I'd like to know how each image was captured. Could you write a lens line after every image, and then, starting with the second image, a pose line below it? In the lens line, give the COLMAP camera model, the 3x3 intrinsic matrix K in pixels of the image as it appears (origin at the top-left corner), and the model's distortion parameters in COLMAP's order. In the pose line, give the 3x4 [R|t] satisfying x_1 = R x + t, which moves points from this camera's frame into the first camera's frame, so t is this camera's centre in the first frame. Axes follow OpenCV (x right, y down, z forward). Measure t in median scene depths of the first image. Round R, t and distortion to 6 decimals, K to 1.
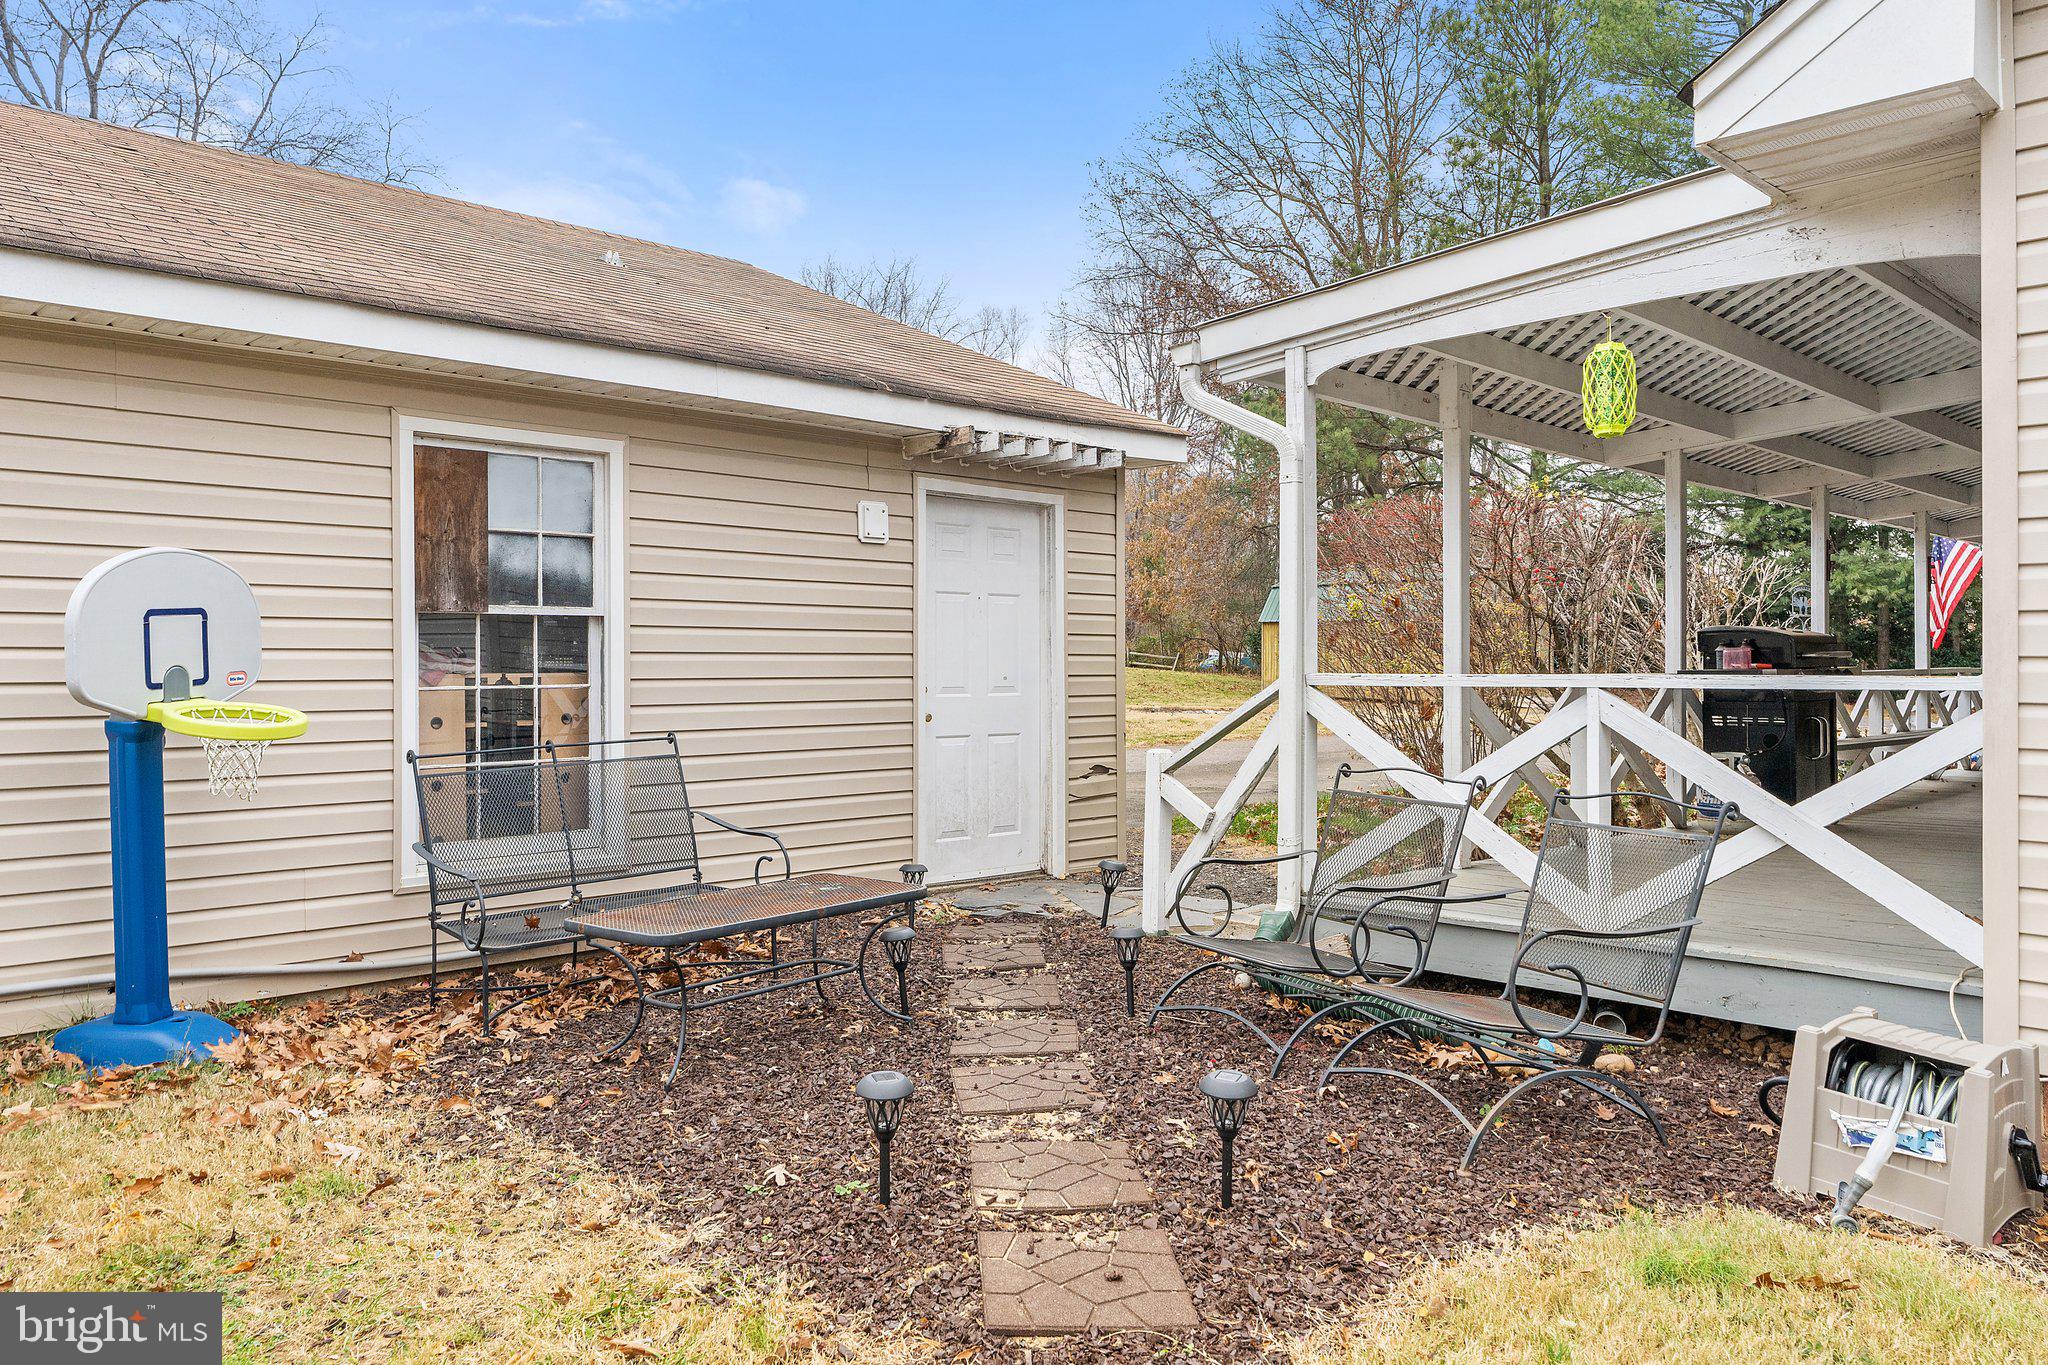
lens RADIAL K [[1378.7, 0, 1021.7], [0, 1378.7, 679.5], [0, 0, 1]] dist [-0.009946, -0.001153]
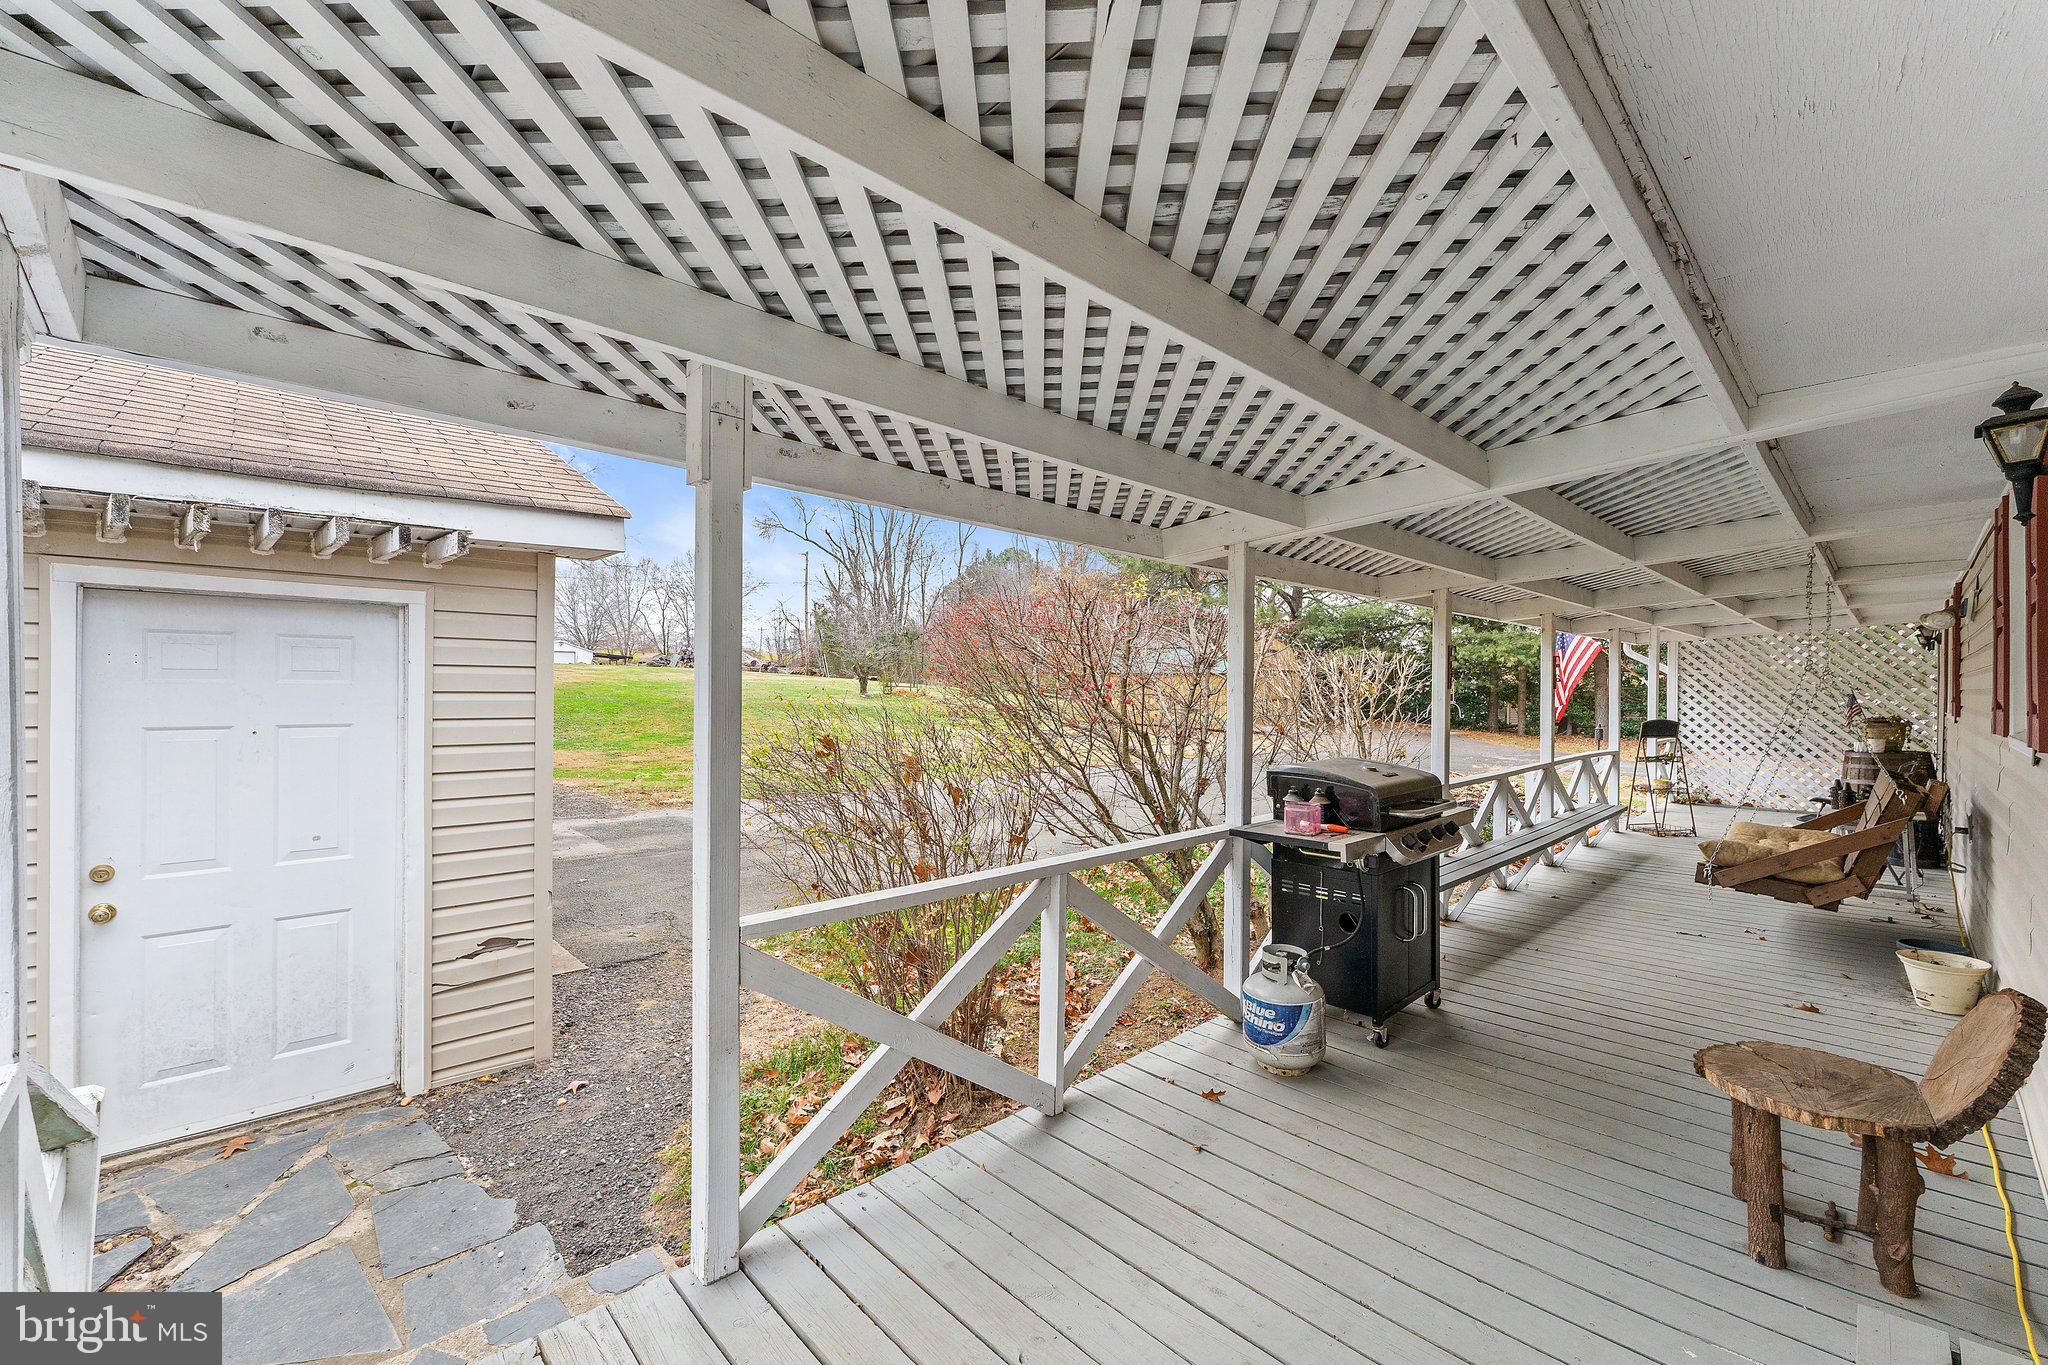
lens RADIAL K [[830.4, 0, 1027.9], [0, 830.4, 692.6], [0, 0, 1]] dist [-0.002199, -0.000618]
pose [[0.999732, 0.009780, 0.020985, 0.343251], [-0.009641, 0.999931, -0.006726, -0.075840], [-0.021049, 0.006522, 0.999757, 0.523625]]
